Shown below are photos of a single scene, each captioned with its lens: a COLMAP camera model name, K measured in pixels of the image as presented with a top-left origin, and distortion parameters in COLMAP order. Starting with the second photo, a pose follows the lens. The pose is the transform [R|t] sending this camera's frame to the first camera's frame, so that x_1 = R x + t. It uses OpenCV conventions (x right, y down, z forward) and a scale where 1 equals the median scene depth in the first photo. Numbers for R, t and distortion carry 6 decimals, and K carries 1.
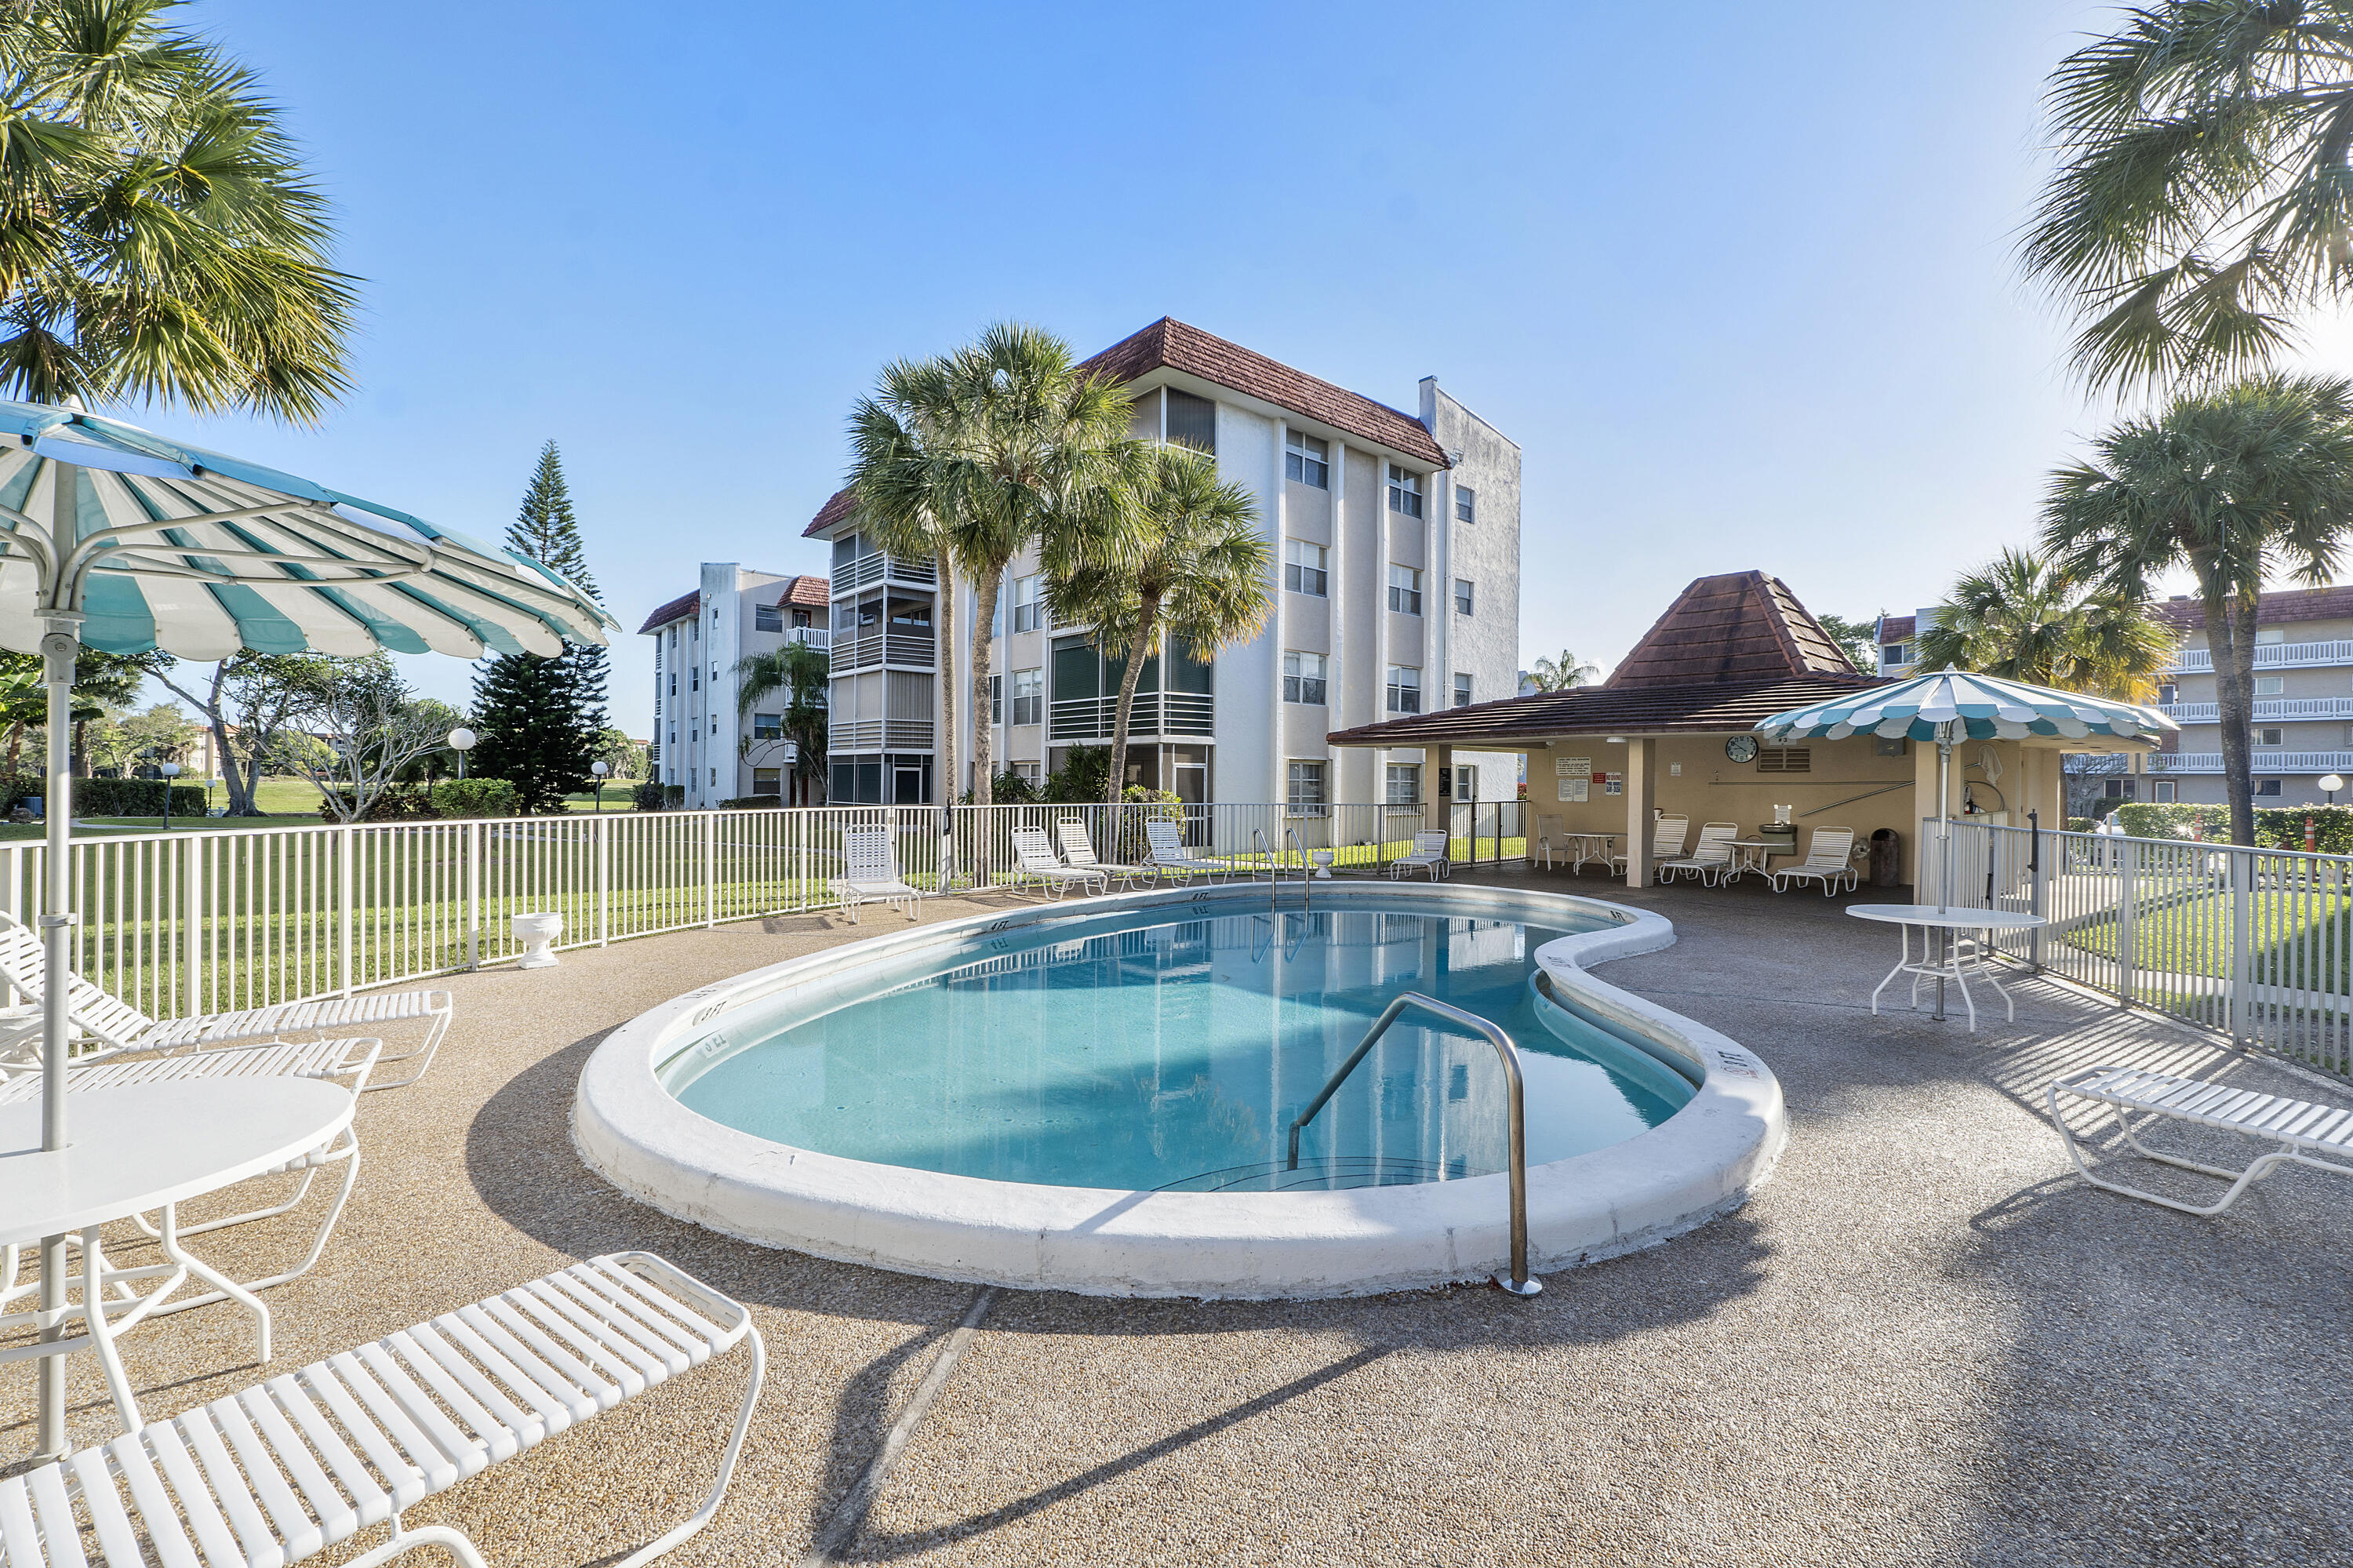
lens RADIAL K [[989.5, 0, 1165.8], [0, 989.5, 780.0], [0, 0, 1]] dist [-0.001482, -0.000538]
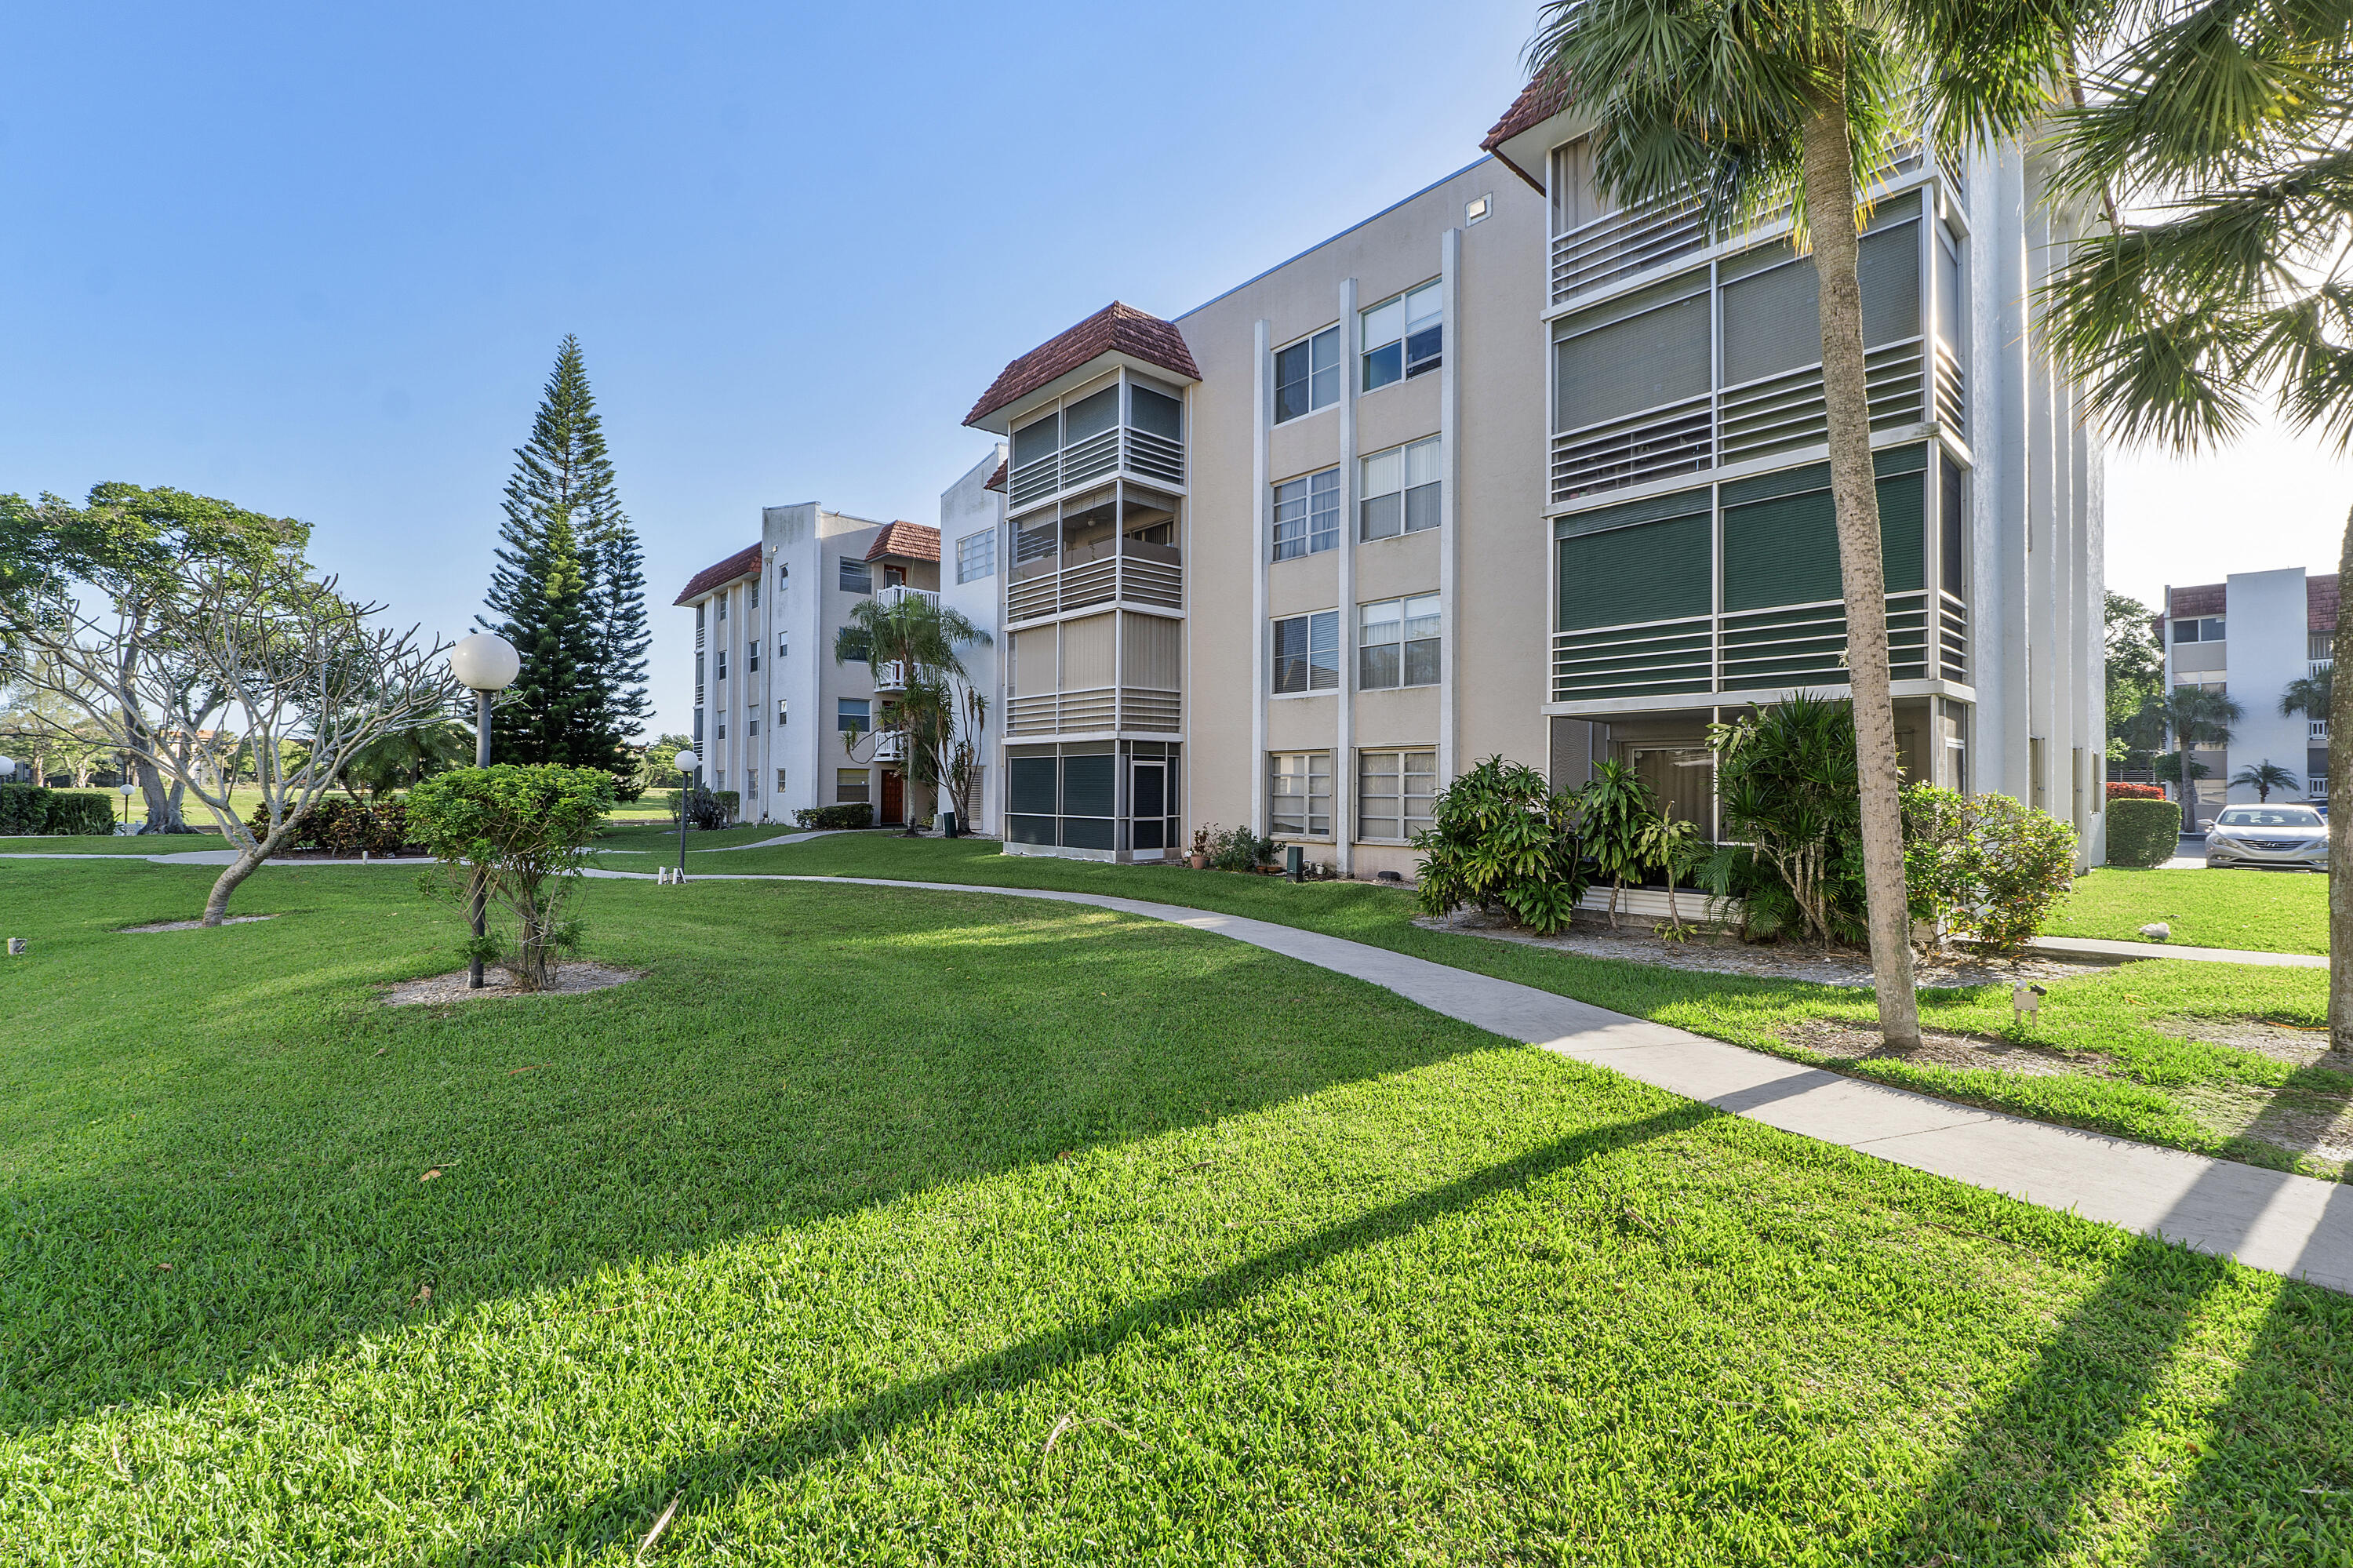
lens RADIAL K [[989.5, 0, 1187.6], [0, 989.5, 793.4], [0, 0, 1]] dist [-0.001482, -0.000538]
pose [[0.999758, -0.002820, 0.021840, -0.165862], [0.002654, 0.999967, 0.007655, 0.002669], [-0.021861, -0.007595, 0.999732, 0.226375]]
